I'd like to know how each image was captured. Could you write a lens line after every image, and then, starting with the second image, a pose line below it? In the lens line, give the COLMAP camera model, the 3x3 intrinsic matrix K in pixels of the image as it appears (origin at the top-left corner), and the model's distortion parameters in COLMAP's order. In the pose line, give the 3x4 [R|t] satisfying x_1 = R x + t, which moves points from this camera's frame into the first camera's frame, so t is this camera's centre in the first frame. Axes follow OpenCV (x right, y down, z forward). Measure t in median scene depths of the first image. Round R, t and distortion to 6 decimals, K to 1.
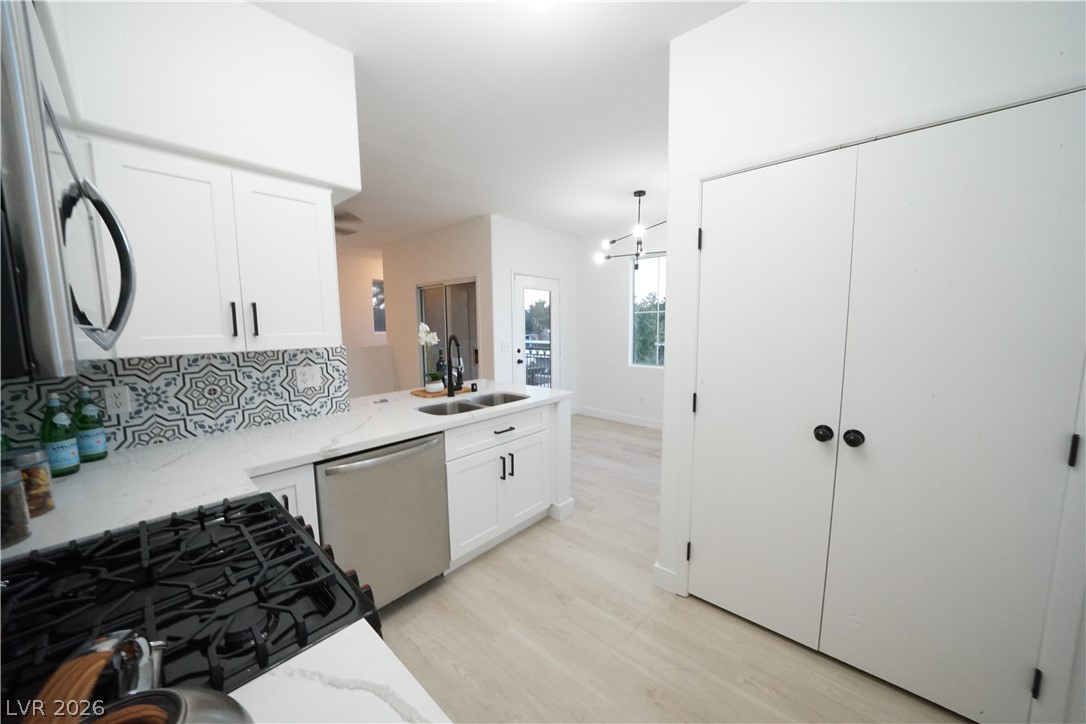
lens RADIAL K [[373.8, 0, 539.6], [0, 373.8, 363.7], [0, 0, 1]] dist [-0.015304, -0.000042]
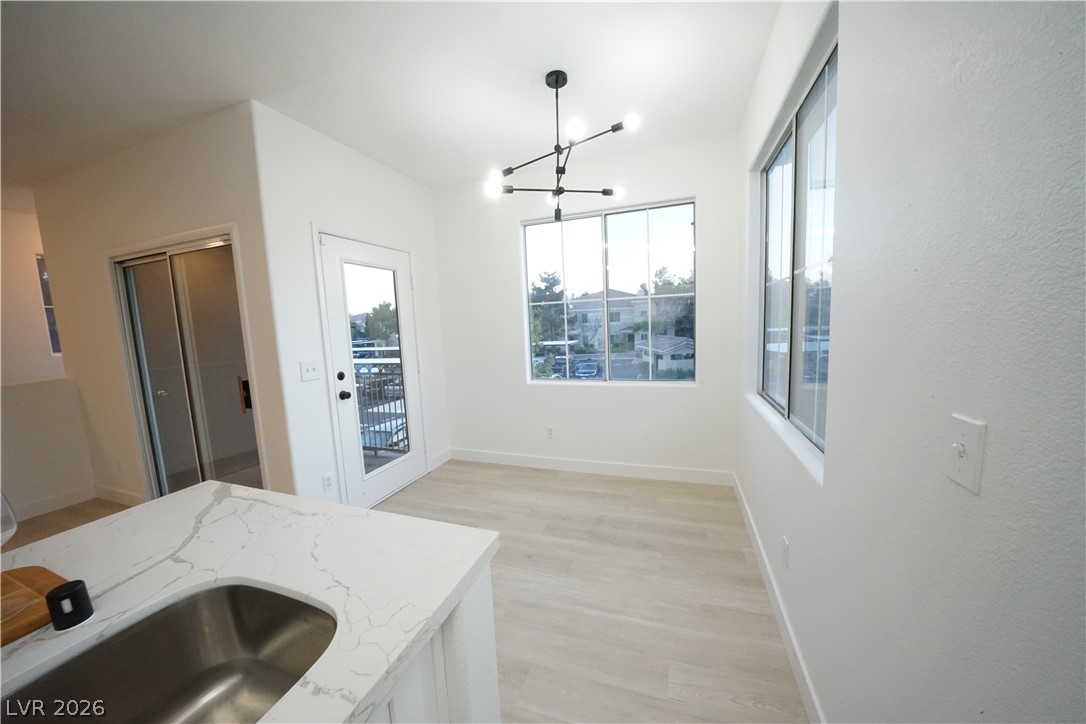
lens RADIAL K [[373.8, 0, 539.4], [0, 373.8, 362.8], [0, 0, 1]] dist [-0.015304, -0.000042]
pose [[0.924852, -0.070644, 0.373708, 0.003353], [0.073491, 0.997274, 0.006645, -0.011569], [-0.373158, 0.021319, 0.927523, 0.126620]]
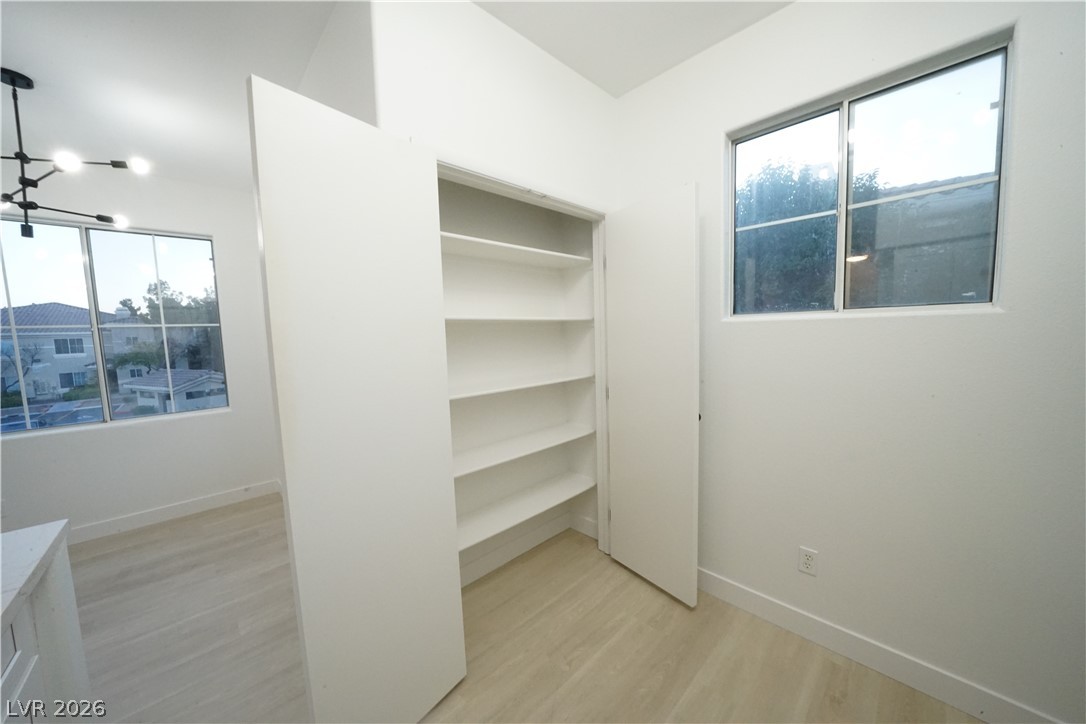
lens RADIAL K [[373.8, 0, 541.1], [0, 373.8, 363.9], [0, 0, 1]] dist [-0.015304, -0.000042]
pose [[0.068679, -0.075814, 0.994754, -0.041709], [0.136784, 0.988407, 0.065886, -0.007460], [-0.988217, 0.131541, 0.078253, 0.084984]]
